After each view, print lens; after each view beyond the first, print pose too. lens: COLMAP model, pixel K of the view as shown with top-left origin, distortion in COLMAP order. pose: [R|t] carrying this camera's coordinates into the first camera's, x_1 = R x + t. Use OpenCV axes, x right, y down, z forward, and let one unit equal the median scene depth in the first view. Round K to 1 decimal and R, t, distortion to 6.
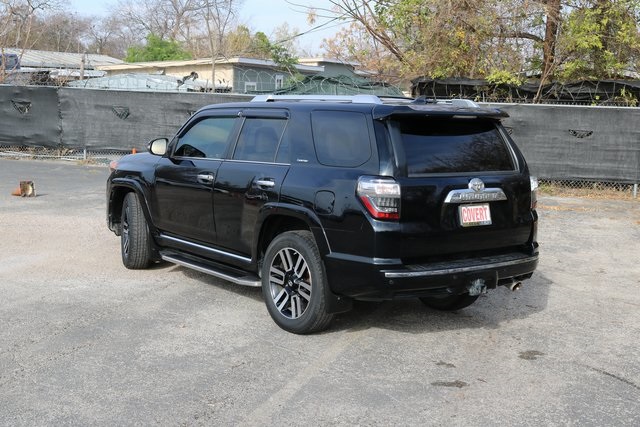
lens RADIAL K [[878.4, 0, 321.2], [0, 878.4, 214.9], [0, 0, 1]] dist [-0.025791, 0.000000]
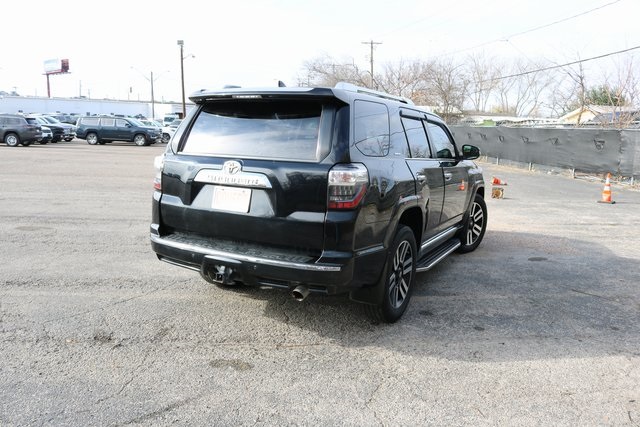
lens RADIAL K [[530.2, 0, 321.1], [0, 530.2, 213.0], [0, 0, 1]] dist [-0.115435, 0.054268]
pose [[0.400988, 0.120012, -0.908188, 0.713853], [-0.137260, 0.988061, 0.069963, -0.037139], [0.905742, 0.096603, 0.412673, 0.832260]]
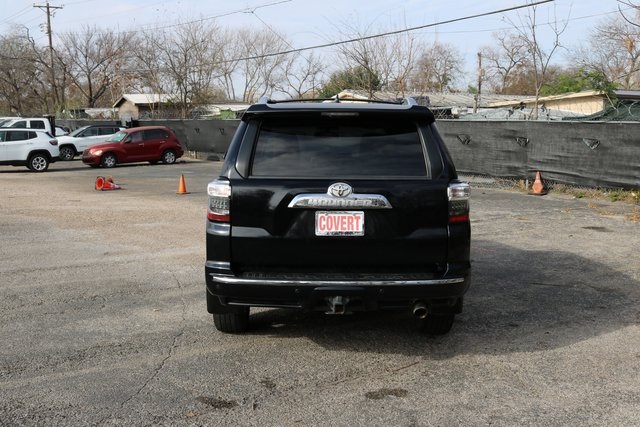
lens RADIAL K [[711.1, 0, 318.2], [0, 711.1, 213.7], [0, 0, 1]] dist [-0.082895, 0.000000]
pose [[0.793628, 0.042088, -0.606946, 0.577302], [-0.057474, 0.998329, -0.005924, -0.004287], [0.605683, 0.039585, 0.794721, 0.407083]]
